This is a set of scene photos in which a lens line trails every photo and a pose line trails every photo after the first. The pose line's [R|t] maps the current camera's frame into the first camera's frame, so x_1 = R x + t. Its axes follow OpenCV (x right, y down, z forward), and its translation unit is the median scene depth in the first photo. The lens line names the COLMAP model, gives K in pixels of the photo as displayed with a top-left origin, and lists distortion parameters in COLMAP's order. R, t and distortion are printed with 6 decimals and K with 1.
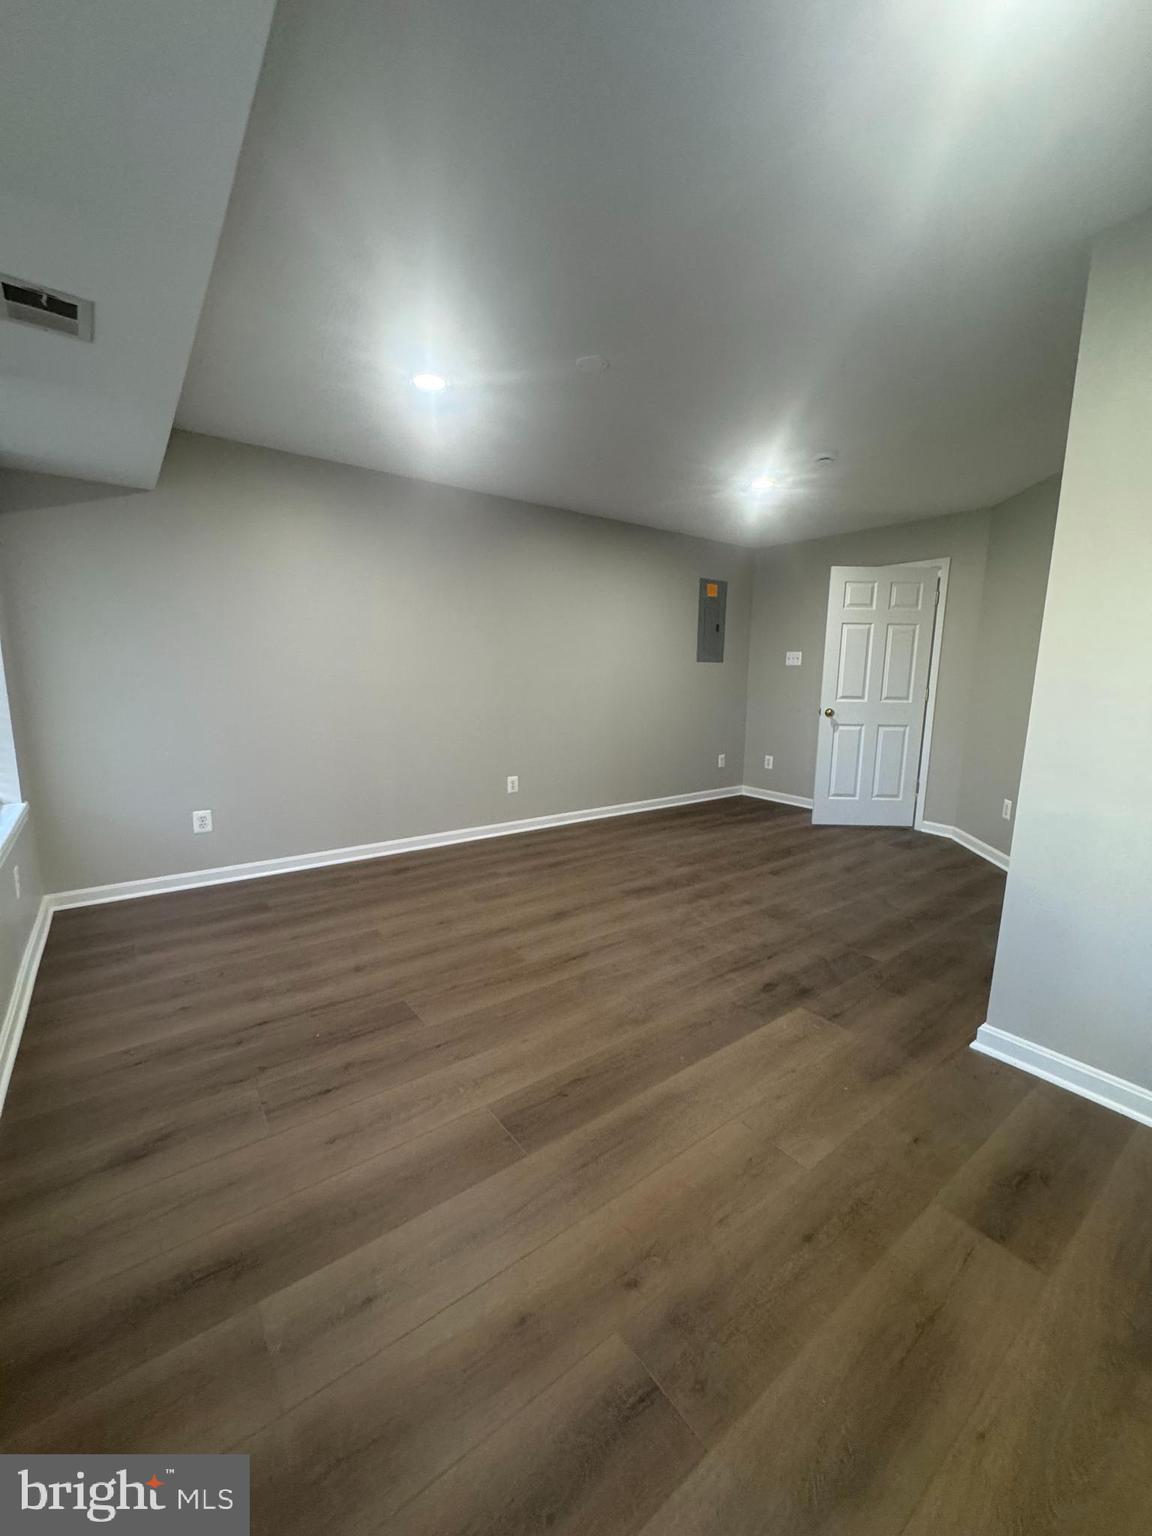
lens RADIAL K [[609.7, 0, 580.6], [0, 609.7, 771.1], [0, 0, 1]] dist [-0.002595, -0.000146]
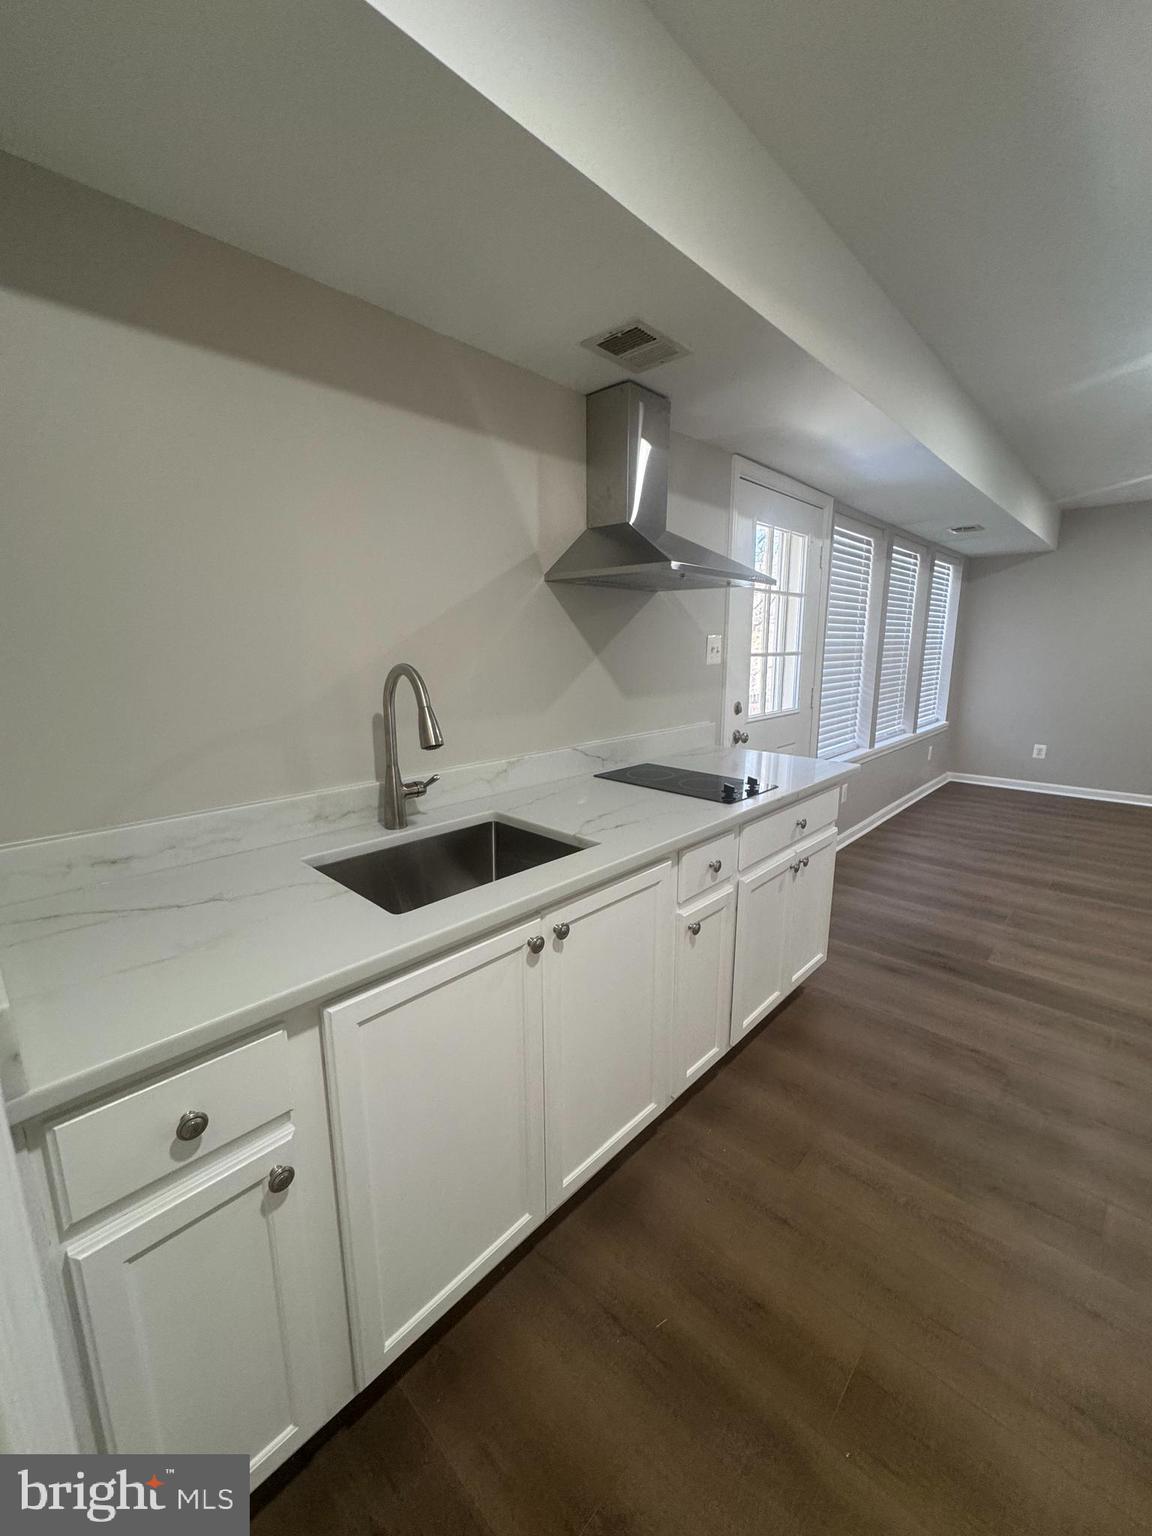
lens RADIAL K [[609.7, 0, 580.6], [0, 609.7, 771.1], [0, 0, 1]] dist [-0.002595, -0.000146]
pose [[0.165033, 0.181979, -0.969354, 0.958996], [-0.148541, 0.976206, 0.157976, 0.076434], [0.975038, 0.117918, 0.188137, -0.609741]]
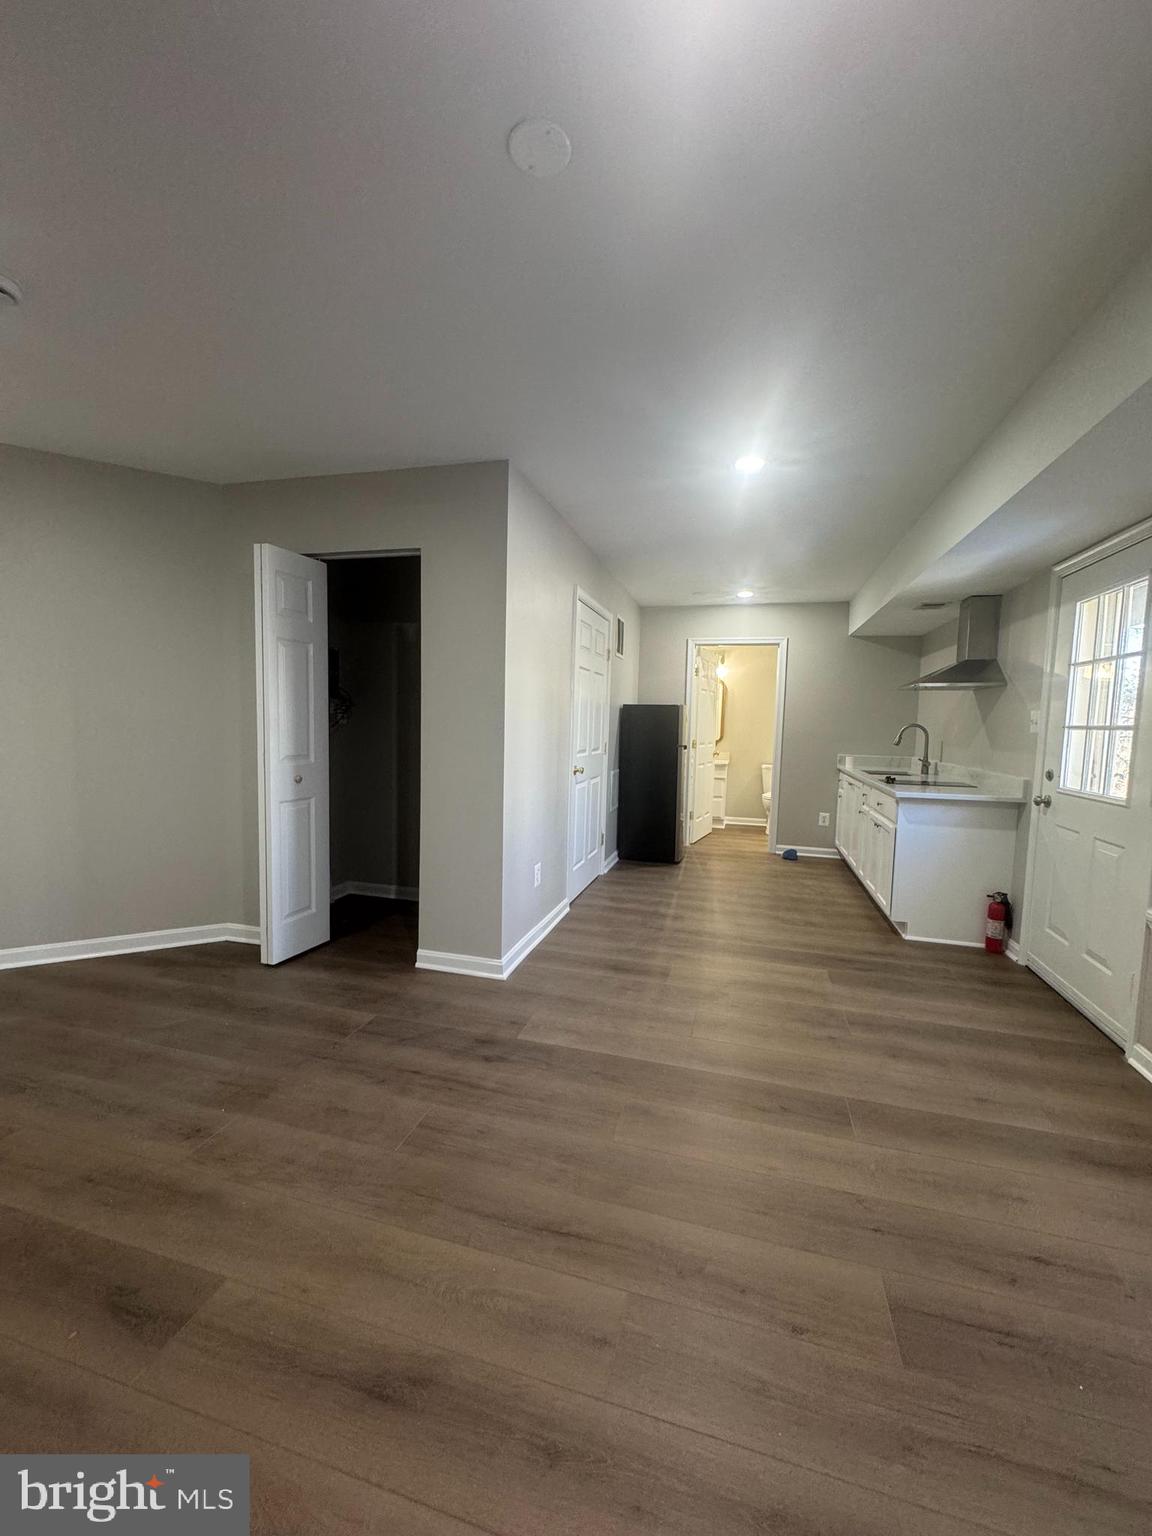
lens RADIAL K [[613.5, 0, 584.5], [0, 613.5, 770.6], [0, 0, 1]] dist [0.000741, 0.000009]
pose [[-0.615970, -0.100292, 0.781359, -0.414846], [0.088560, 0.976759, 0.195188, -0.217921], [-0.782776, 0.189428, -0.592772, 1.230043]]
